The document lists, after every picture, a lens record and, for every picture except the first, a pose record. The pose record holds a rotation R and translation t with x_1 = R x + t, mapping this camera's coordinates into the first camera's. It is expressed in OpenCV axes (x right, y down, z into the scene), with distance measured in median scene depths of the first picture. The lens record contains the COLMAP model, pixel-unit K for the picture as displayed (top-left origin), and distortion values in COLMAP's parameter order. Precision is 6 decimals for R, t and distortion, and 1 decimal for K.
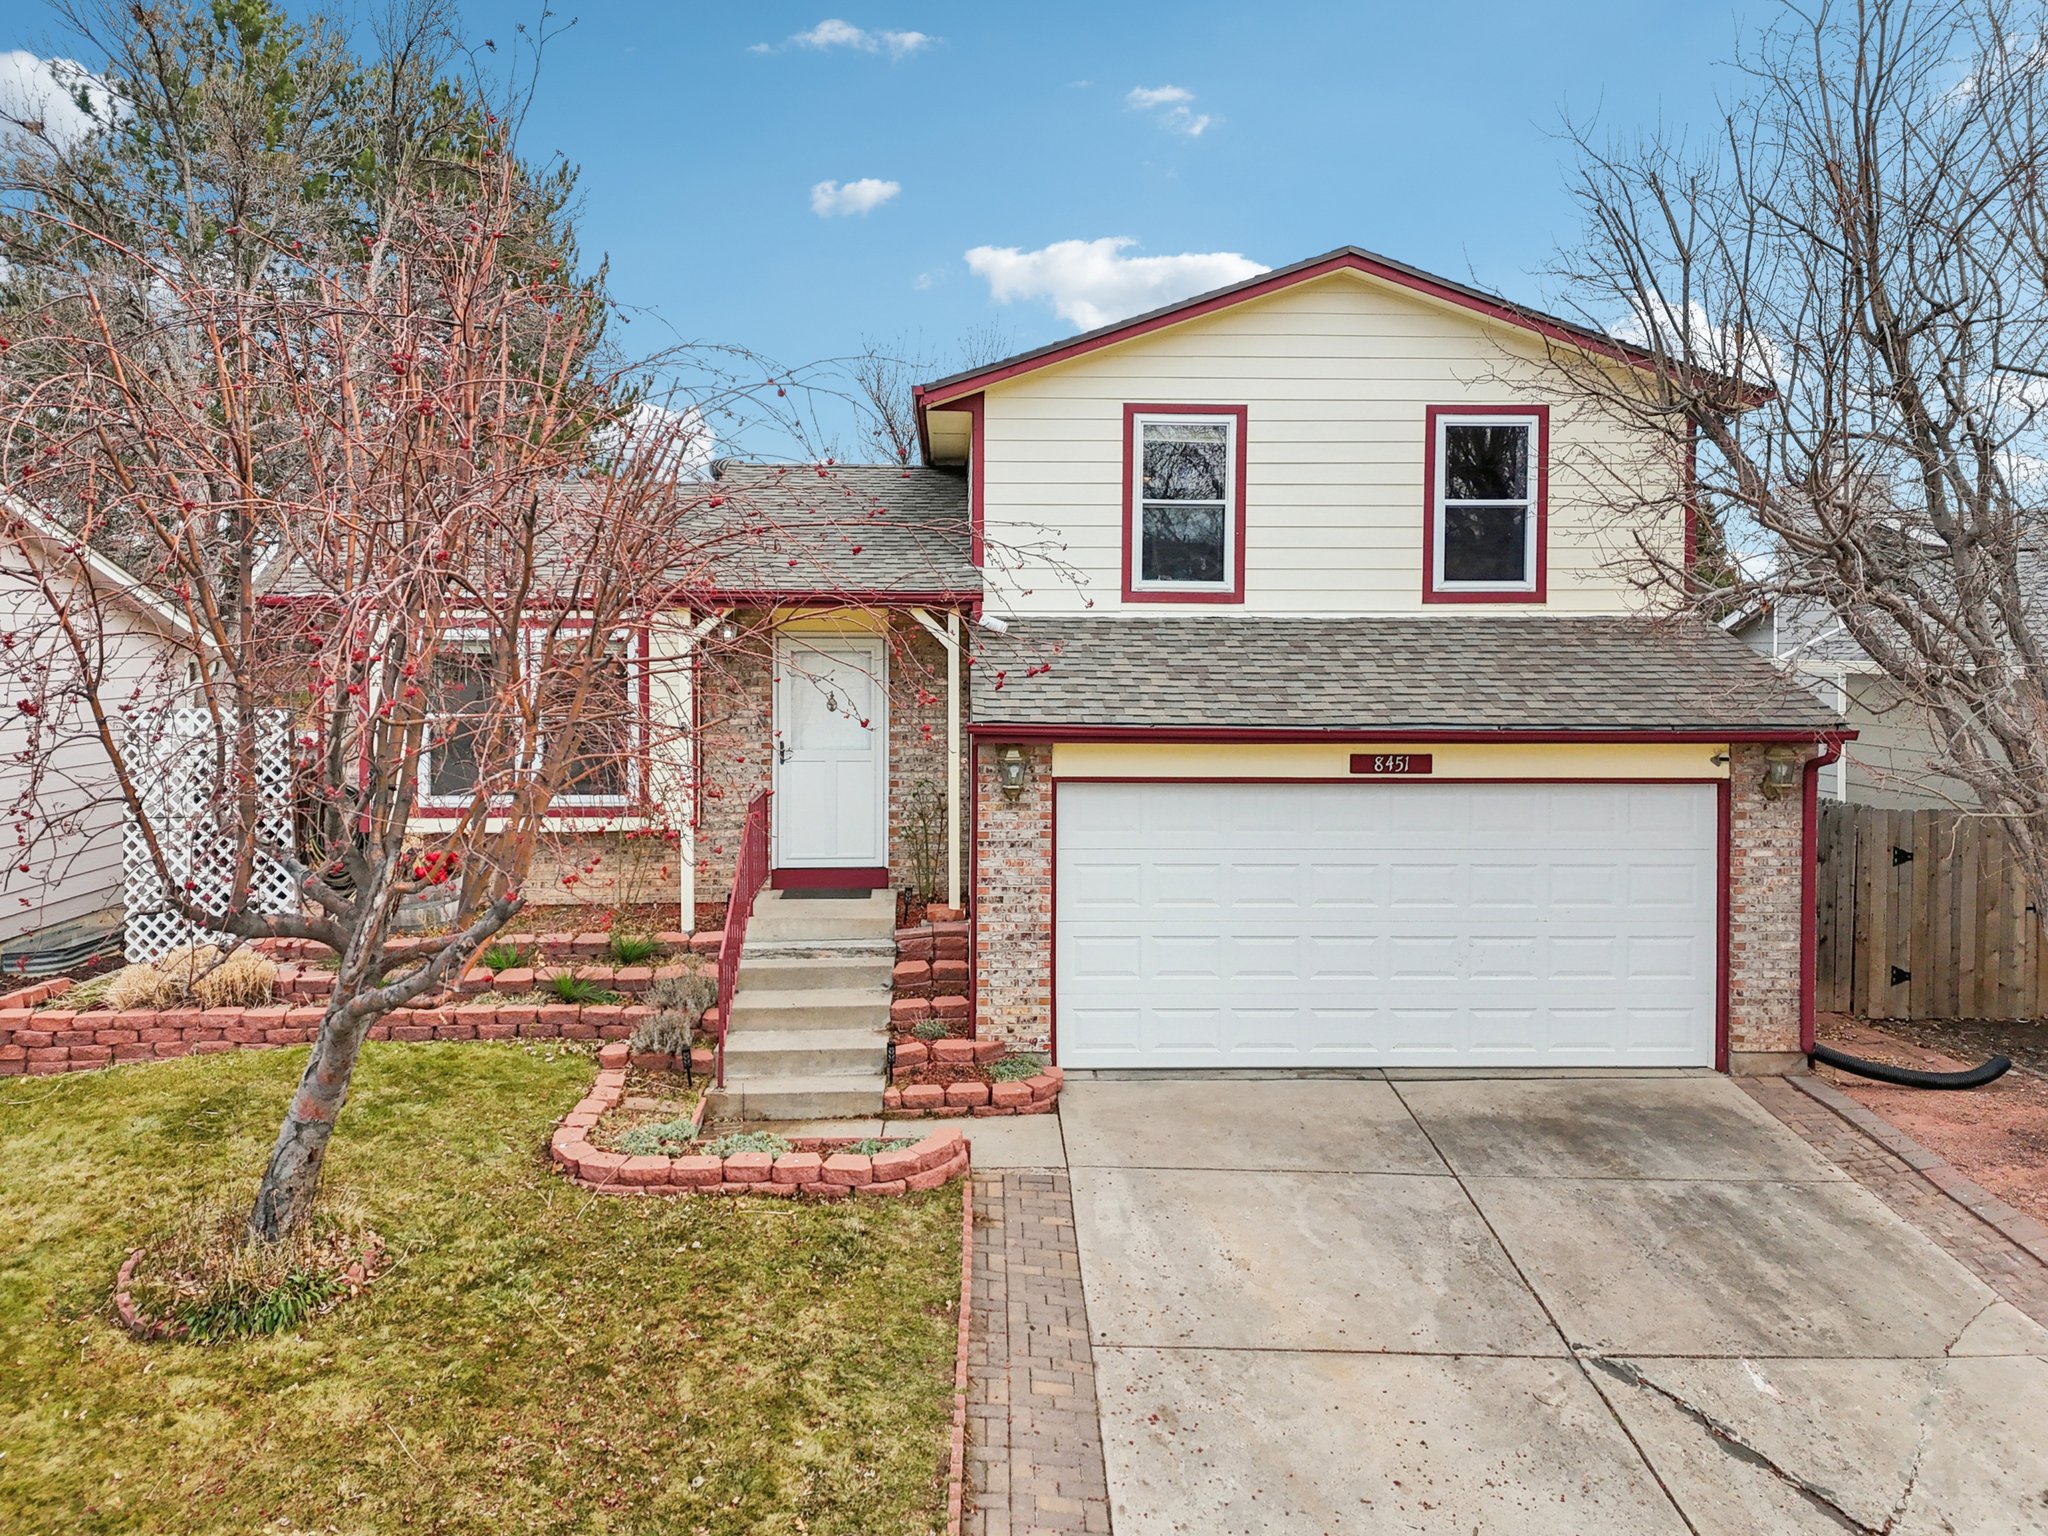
lens RADIAL K [[1541.5, 0, 1021.5], [0, 1541.5, 641.1], [0, 0, 1]] dist [0.061356, -0.046390]
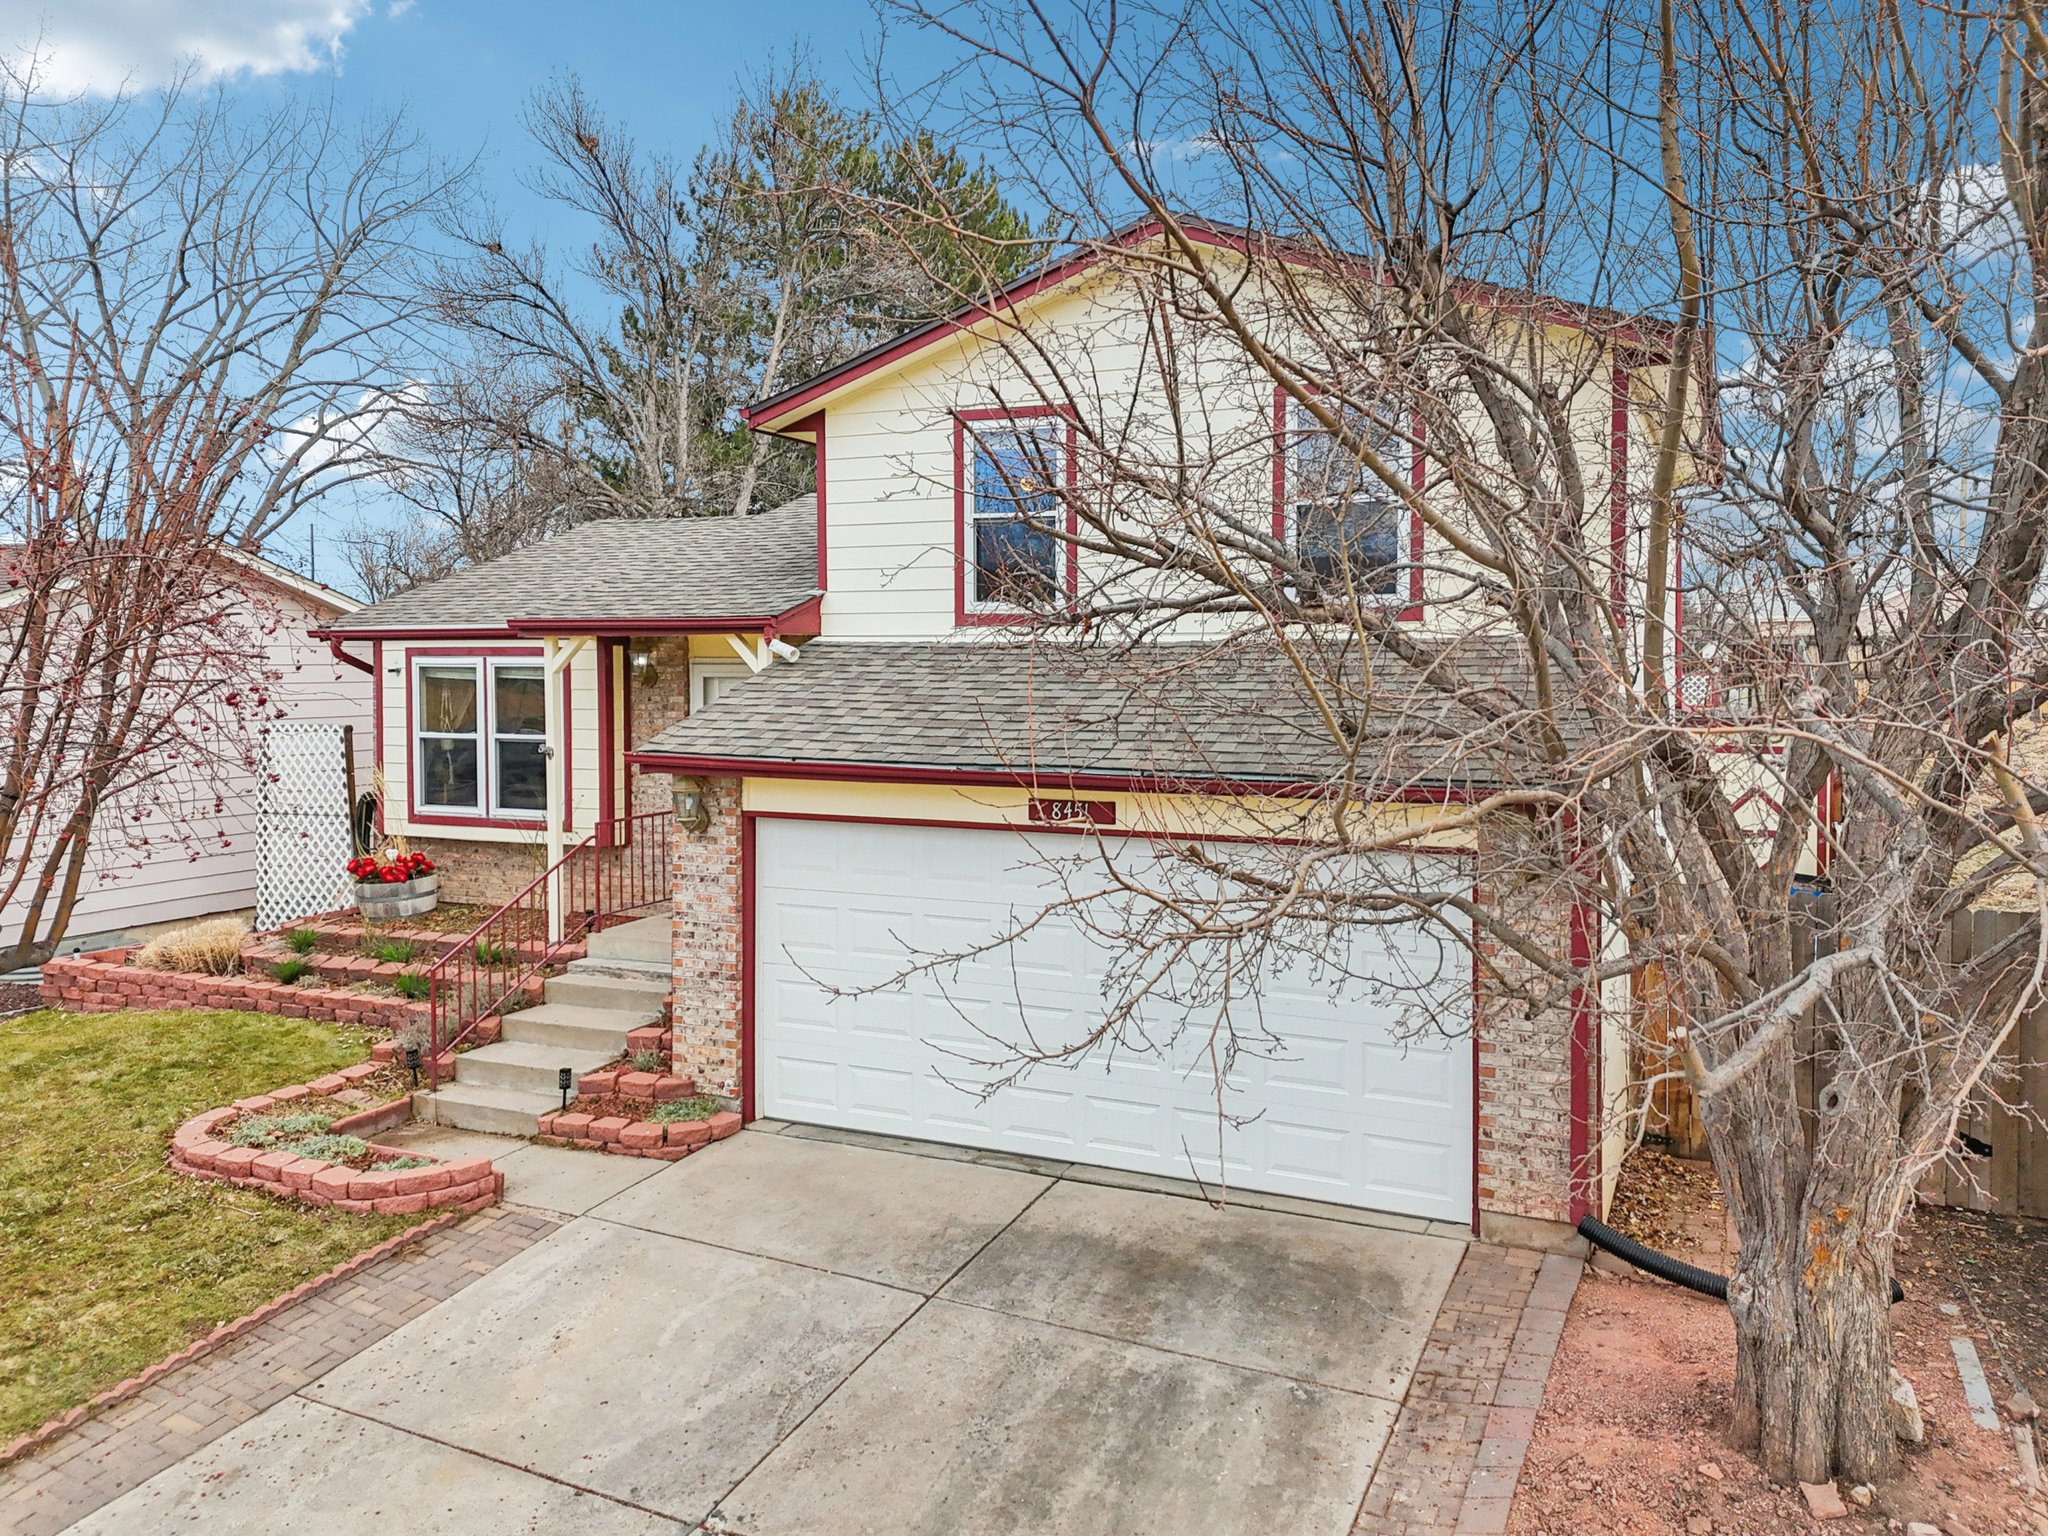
lens RADIAL K [[1539.0, 0, 1068.8], [0, 1539.0, 702.3], [0, 0, 1]] dist [0.055924, -0.038681]
pose [[0.889628, 0.010526, -0.456565, 0.635329], [0.000910, 0.999691, 0.024822, -0.001768], [0.456685, -0.022498, 0.889344, 0.251315]]
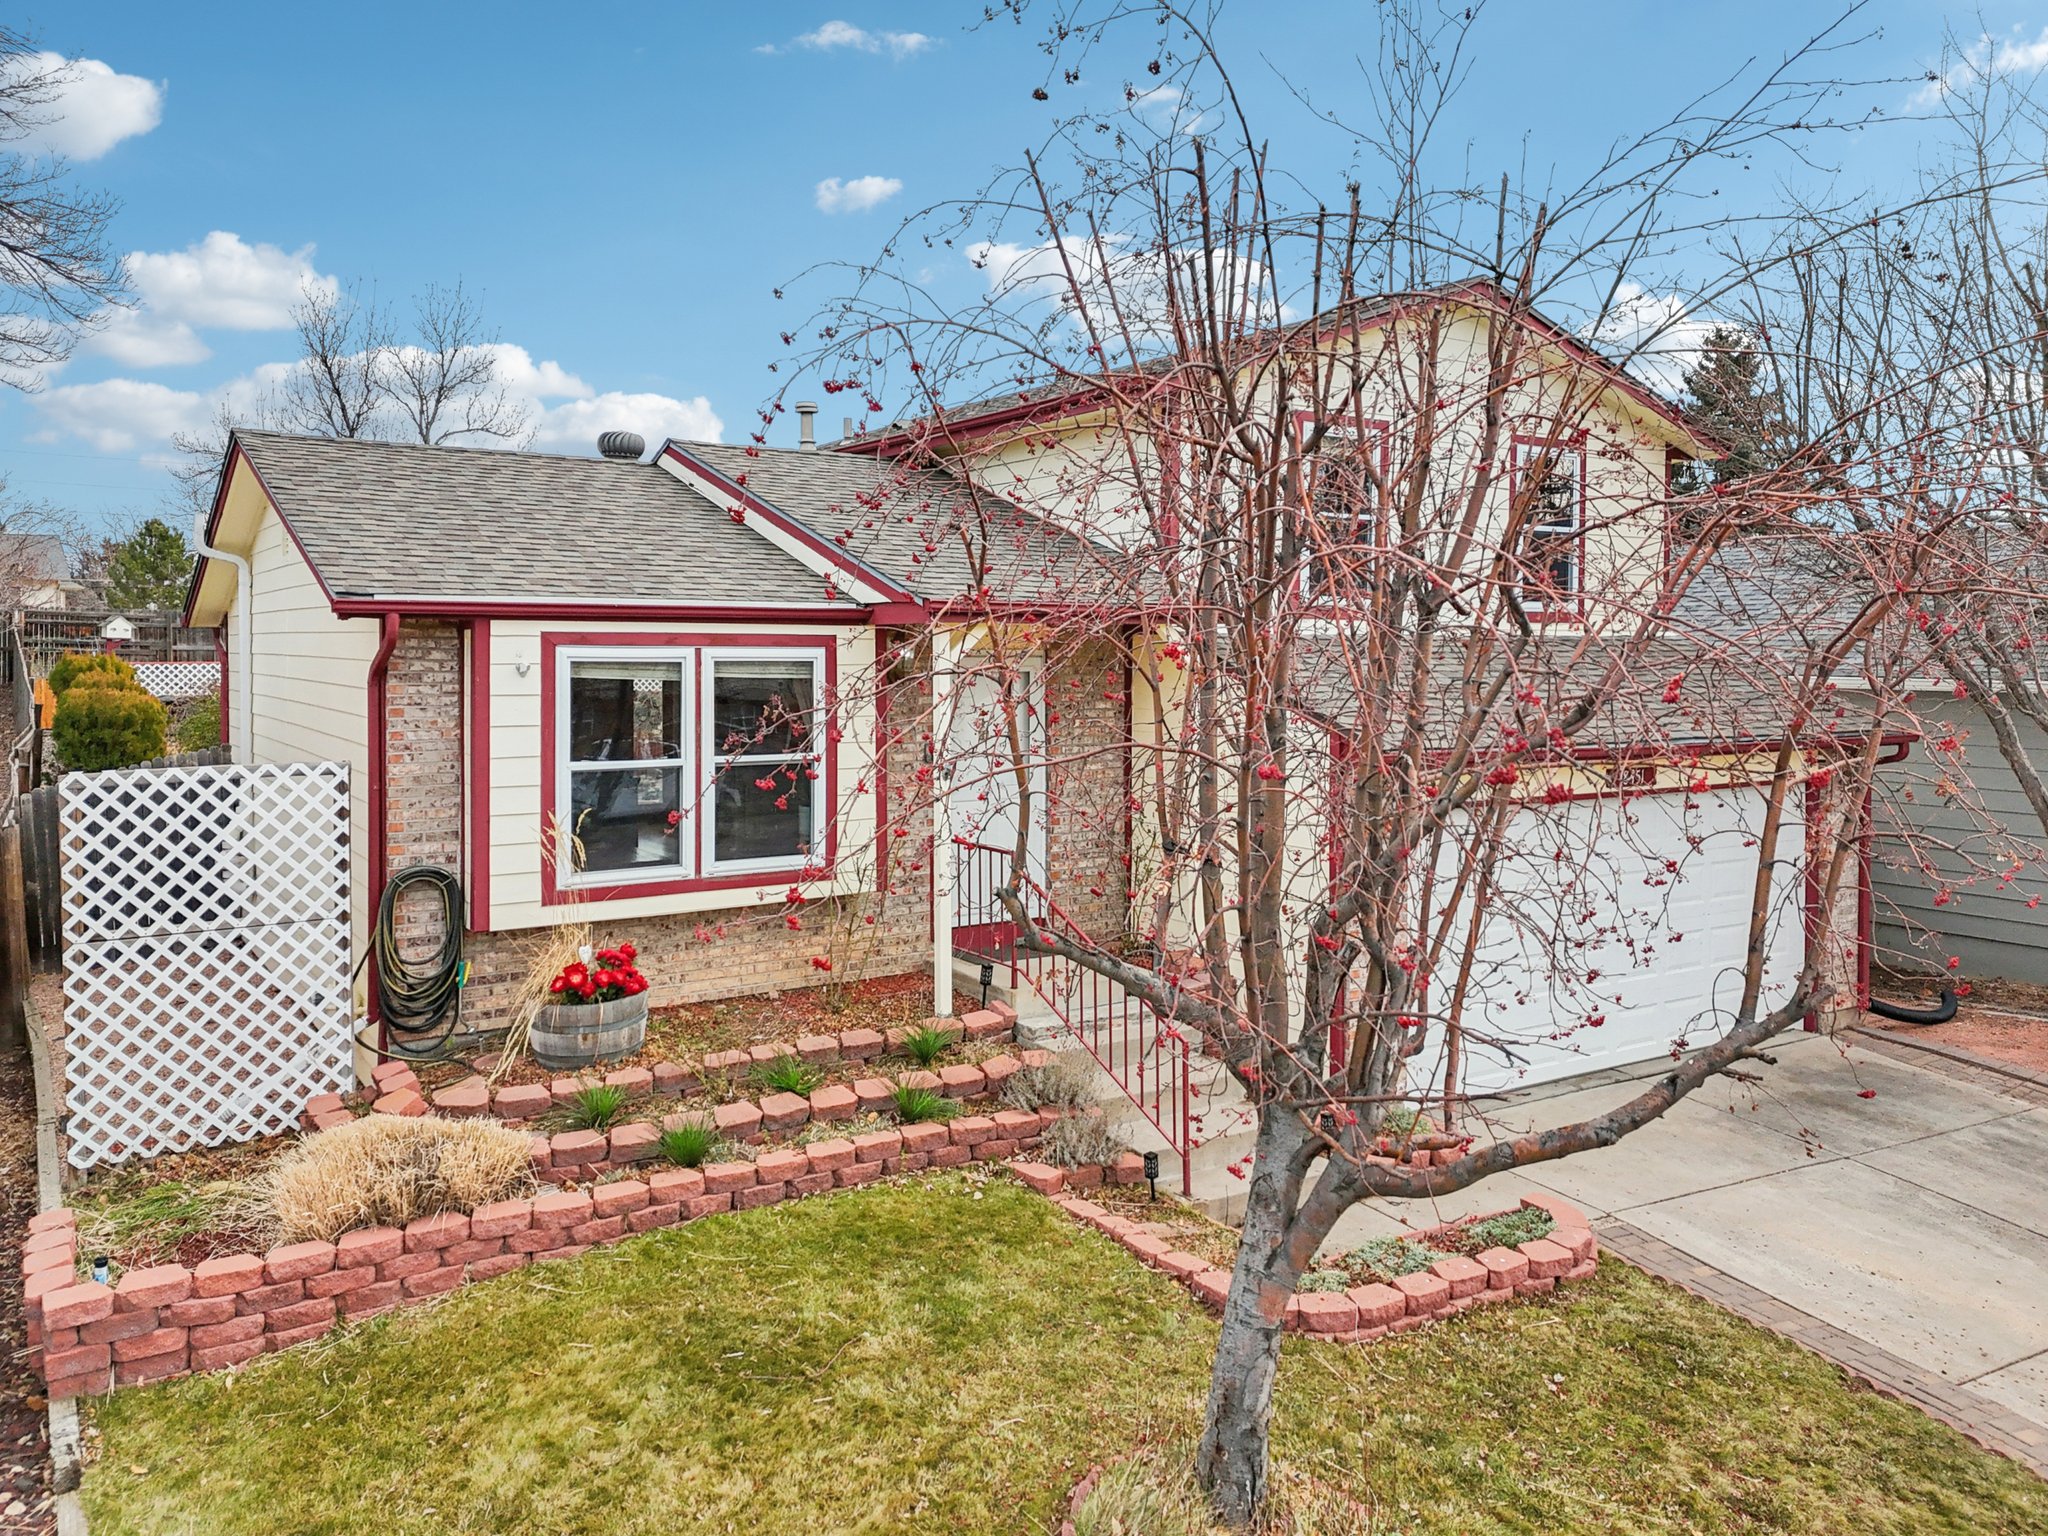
lens RADIAL K [[1541.5, 0, 1021.5], [0, 1541.5, 641.1], [0, 0, 1]] dist [0.061356, -0.046390]
pose [[0.866290, 0.002169, 0.499536, -0.657141], [0.002596, 0.999958, -0.008843, -0.003038], [-0.499534, 0.008957, 0.866248, 0.302844]]
